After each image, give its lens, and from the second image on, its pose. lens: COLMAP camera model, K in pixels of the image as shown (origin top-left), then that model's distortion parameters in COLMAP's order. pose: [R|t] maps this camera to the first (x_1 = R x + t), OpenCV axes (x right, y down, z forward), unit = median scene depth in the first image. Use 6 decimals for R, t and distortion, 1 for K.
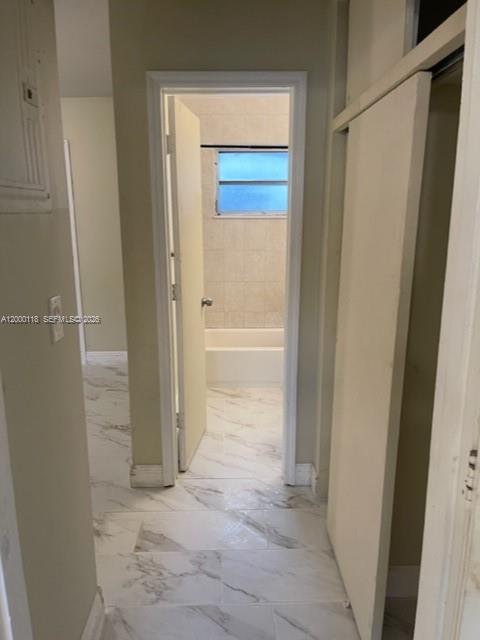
lens RADIAL K [[484.4, 0, 239.1], [0, 484.4, 323.4], [0, 0, 1]] dist [0.057808, -0.067278]
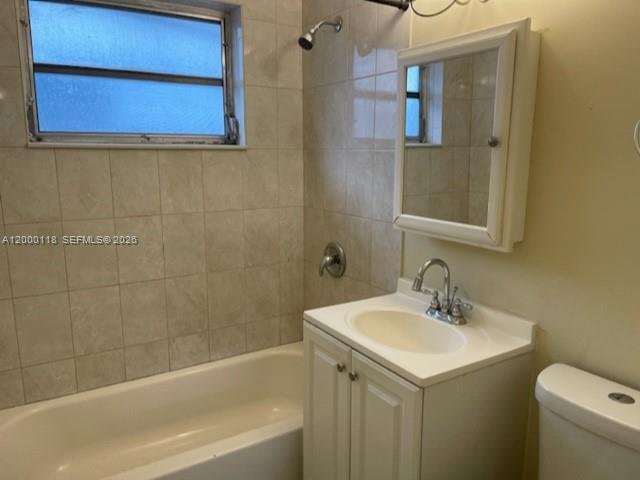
lens RADIAL K [[484.4, 0, 318.7], [0, 484.4, 236.2], [0, 0, 1]] dist [0.057808, -0.067278]
pose [[0.860379, -0.089317, 0.501768, -0.054734], [0.115949, 0.993010, -0.022057, -0.099528], [-0.496290, 0.077157, 0.864721, 0.503001]]
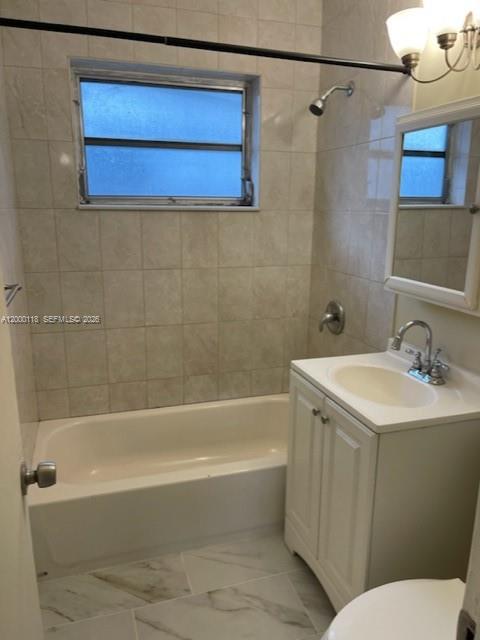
lens RADIAL K [[484.4, 0, 237.9], [0, 484.4, 317.9], [0, 0, 1]] dist [0.057808, -0.067278]
pose [[0.959825, -0.057256, 0.274695, -0.038002], [0.057884, 0.998306, 0.005824, -0.093056], [-0.274563, 0.010310, 0.961514, 0.450755]]
